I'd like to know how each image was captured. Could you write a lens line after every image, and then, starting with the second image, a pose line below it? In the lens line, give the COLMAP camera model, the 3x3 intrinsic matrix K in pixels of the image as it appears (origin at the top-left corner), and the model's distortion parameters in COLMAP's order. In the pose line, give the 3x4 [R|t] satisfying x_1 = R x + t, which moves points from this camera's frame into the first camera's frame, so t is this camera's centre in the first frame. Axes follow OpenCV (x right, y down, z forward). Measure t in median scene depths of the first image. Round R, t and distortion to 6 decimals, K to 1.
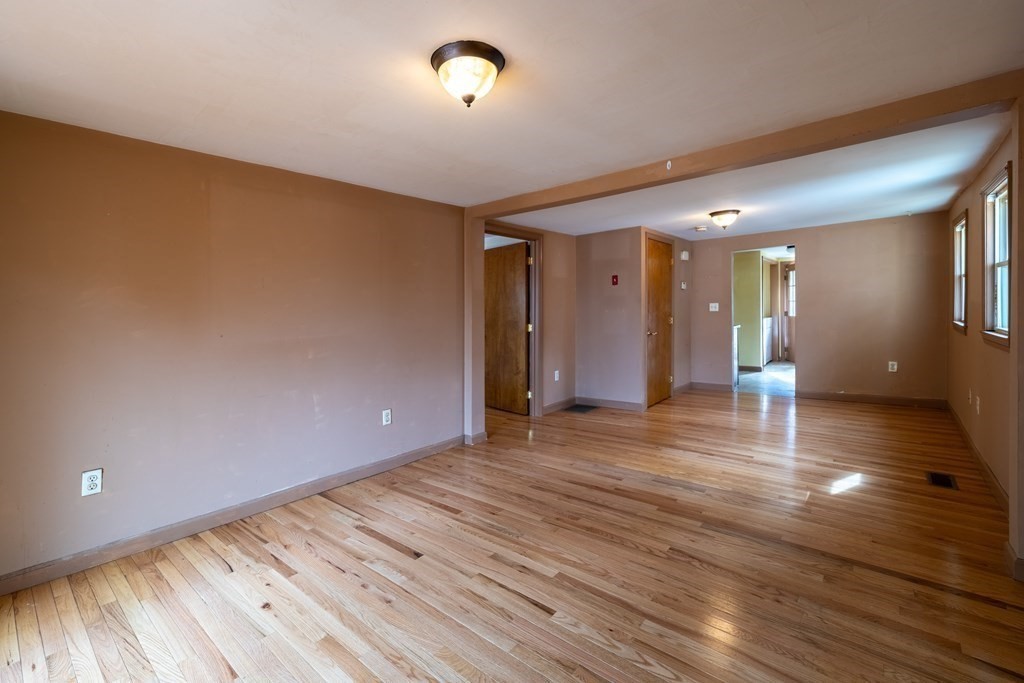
lens RADIAL K [[435.9, 0, 512.1], [0, 435.9, 319.6], [0, 0, 1]] dist [-0.000182, 0.000066]
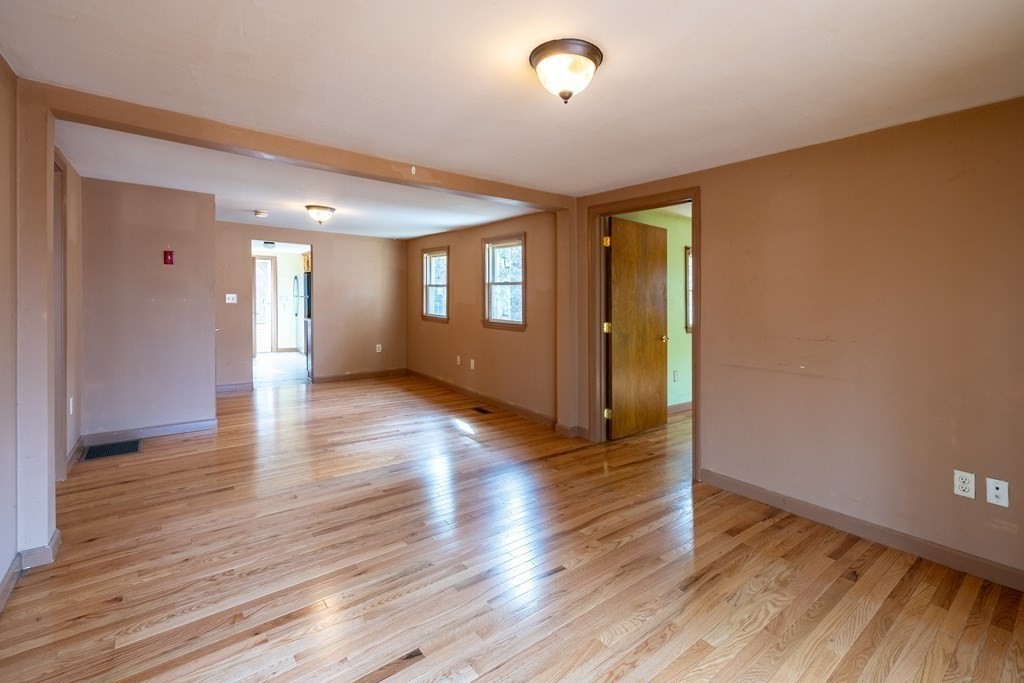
lens RADIAL K [[442.1, 0, 510.9], [0, 442.1, 307.3], [0, 0, 1]] dist [-0.000041, 0.000083]
pose [[0.228184, 0.016561, 0.973477, -0.606052], [-0.006023, 0.999860, -0.015598, 0.000579], [-0.973599, -0.002304, 0.228252, 0.481901]]
